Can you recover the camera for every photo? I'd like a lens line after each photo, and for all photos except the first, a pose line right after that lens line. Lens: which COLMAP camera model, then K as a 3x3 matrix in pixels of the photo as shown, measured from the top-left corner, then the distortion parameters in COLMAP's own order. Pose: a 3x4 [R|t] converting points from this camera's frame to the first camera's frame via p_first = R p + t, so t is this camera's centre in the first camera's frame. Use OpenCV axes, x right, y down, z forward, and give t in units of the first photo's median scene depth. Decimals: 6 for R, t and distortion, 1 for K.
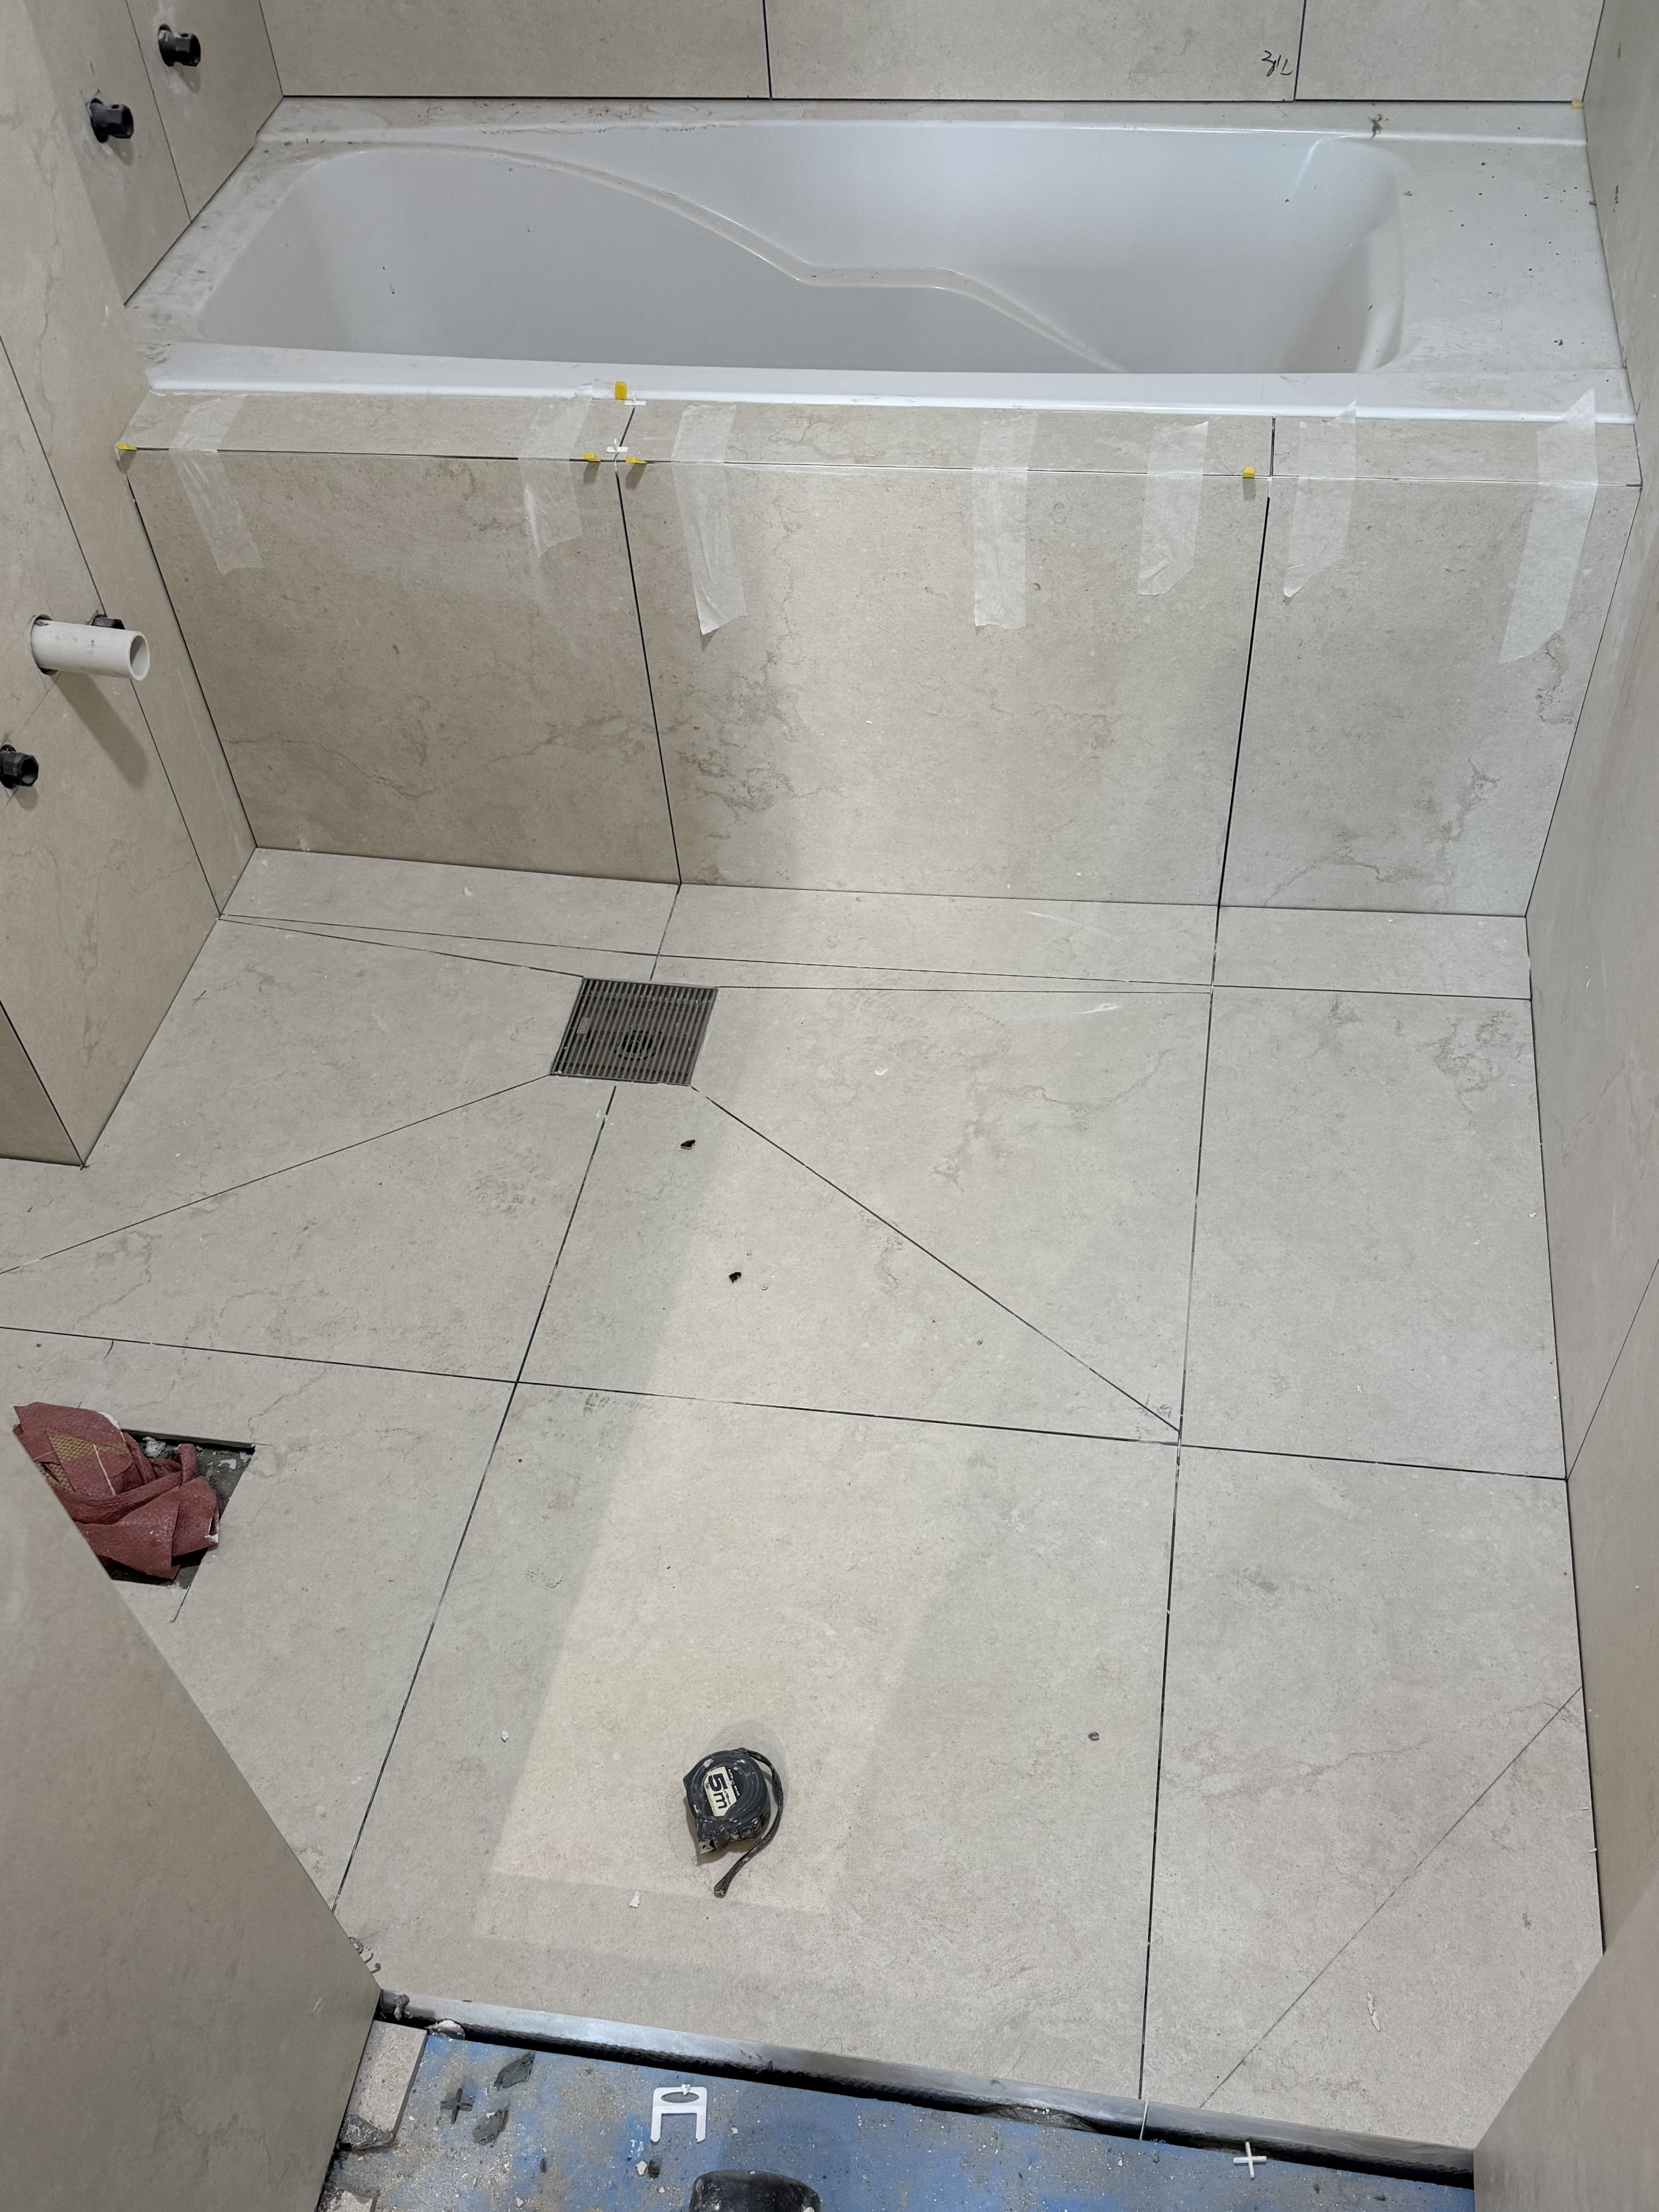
lens RADIAL K [[1974.3, 0, 851.6], [0, 1974.3, 1391.0], [0, 0, 1]] dist [0.175437, -0.331275]
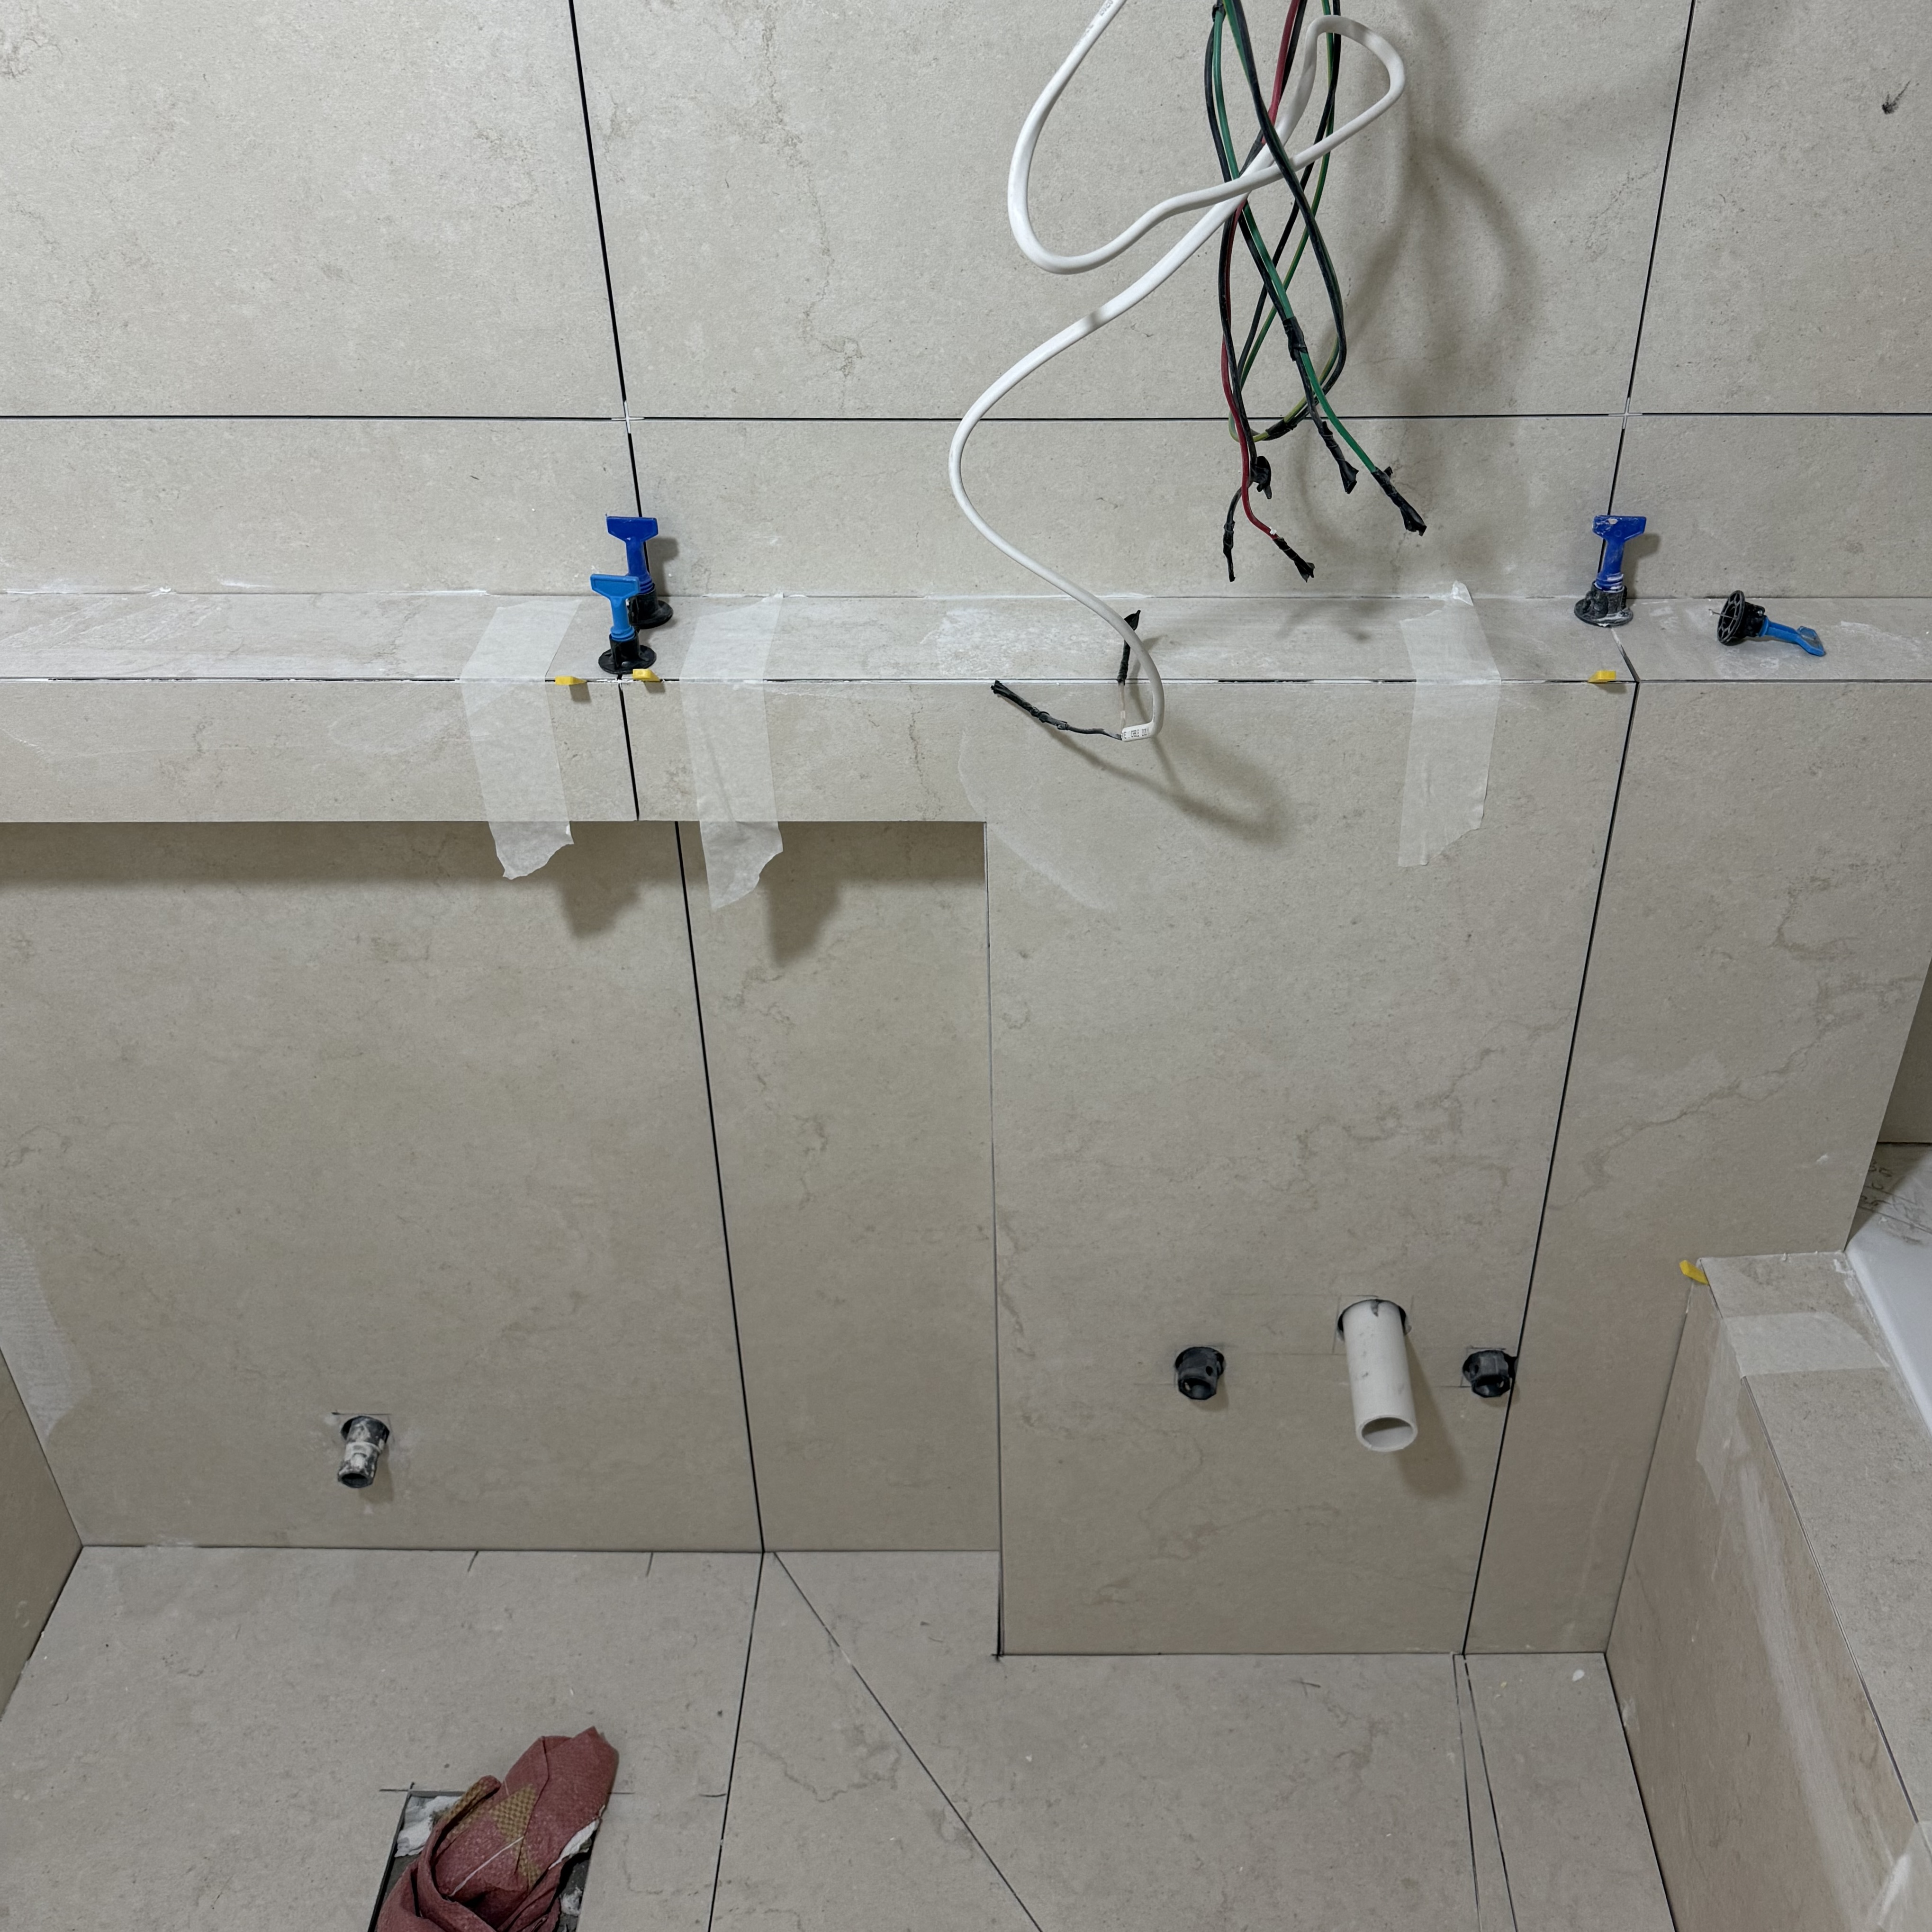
lens RADIAL K [[1932.0, 0, 1097.9], [0, 1932.0, 691.7], [0, 0, 1]] dist [0.077614, -0.120775]
pose [[0.164896, 0.552946, -0.816738, 0.070589], [-0.784664, 0.575259, 0.231040, -0.572504], [0.597589, 0.602767, 0.528734, 0.355916]]
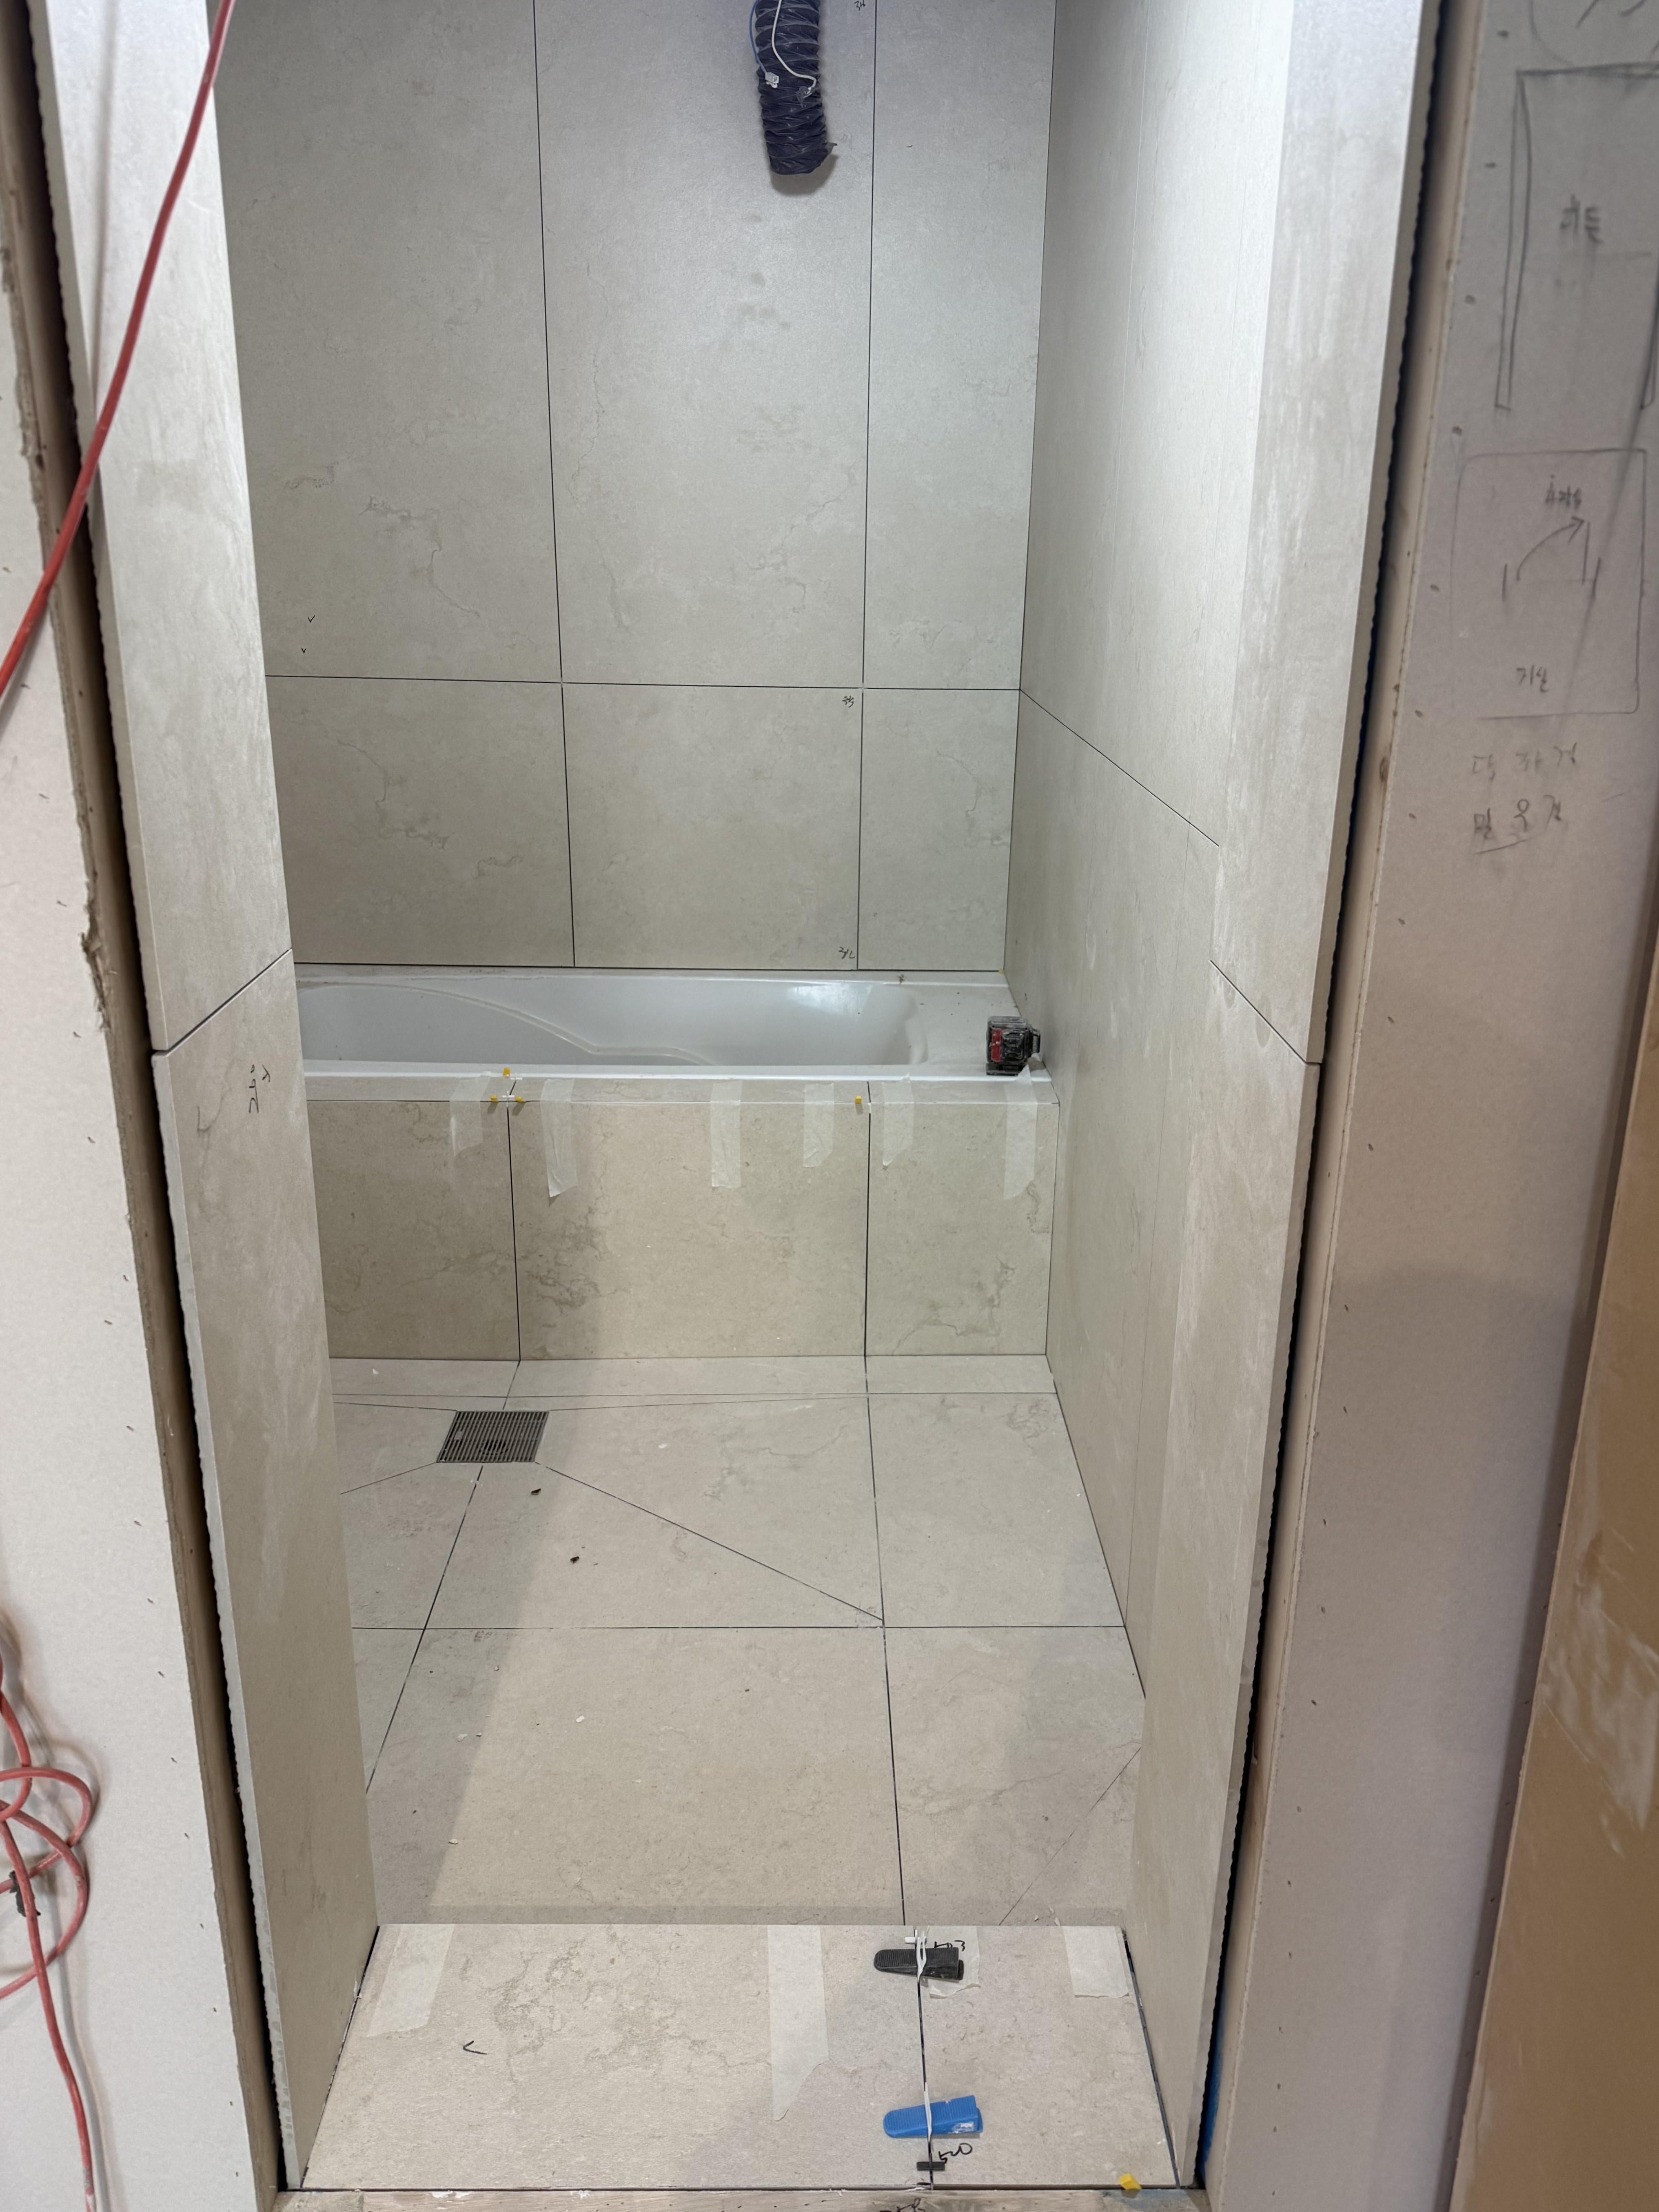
lens RADIAL K [[1655.0, 0, 828.3], [0, 1655.0, 1070.5], [0, 0, 1]] dist [0.222557, -0.435834]
pose [[0.984105, 0.007882, 0.177414, -0.094426], [0.092069, 0.831630, -0.547644, 0.329098], [-0.151859, 0.555274, 0.817686, -0.245492]]
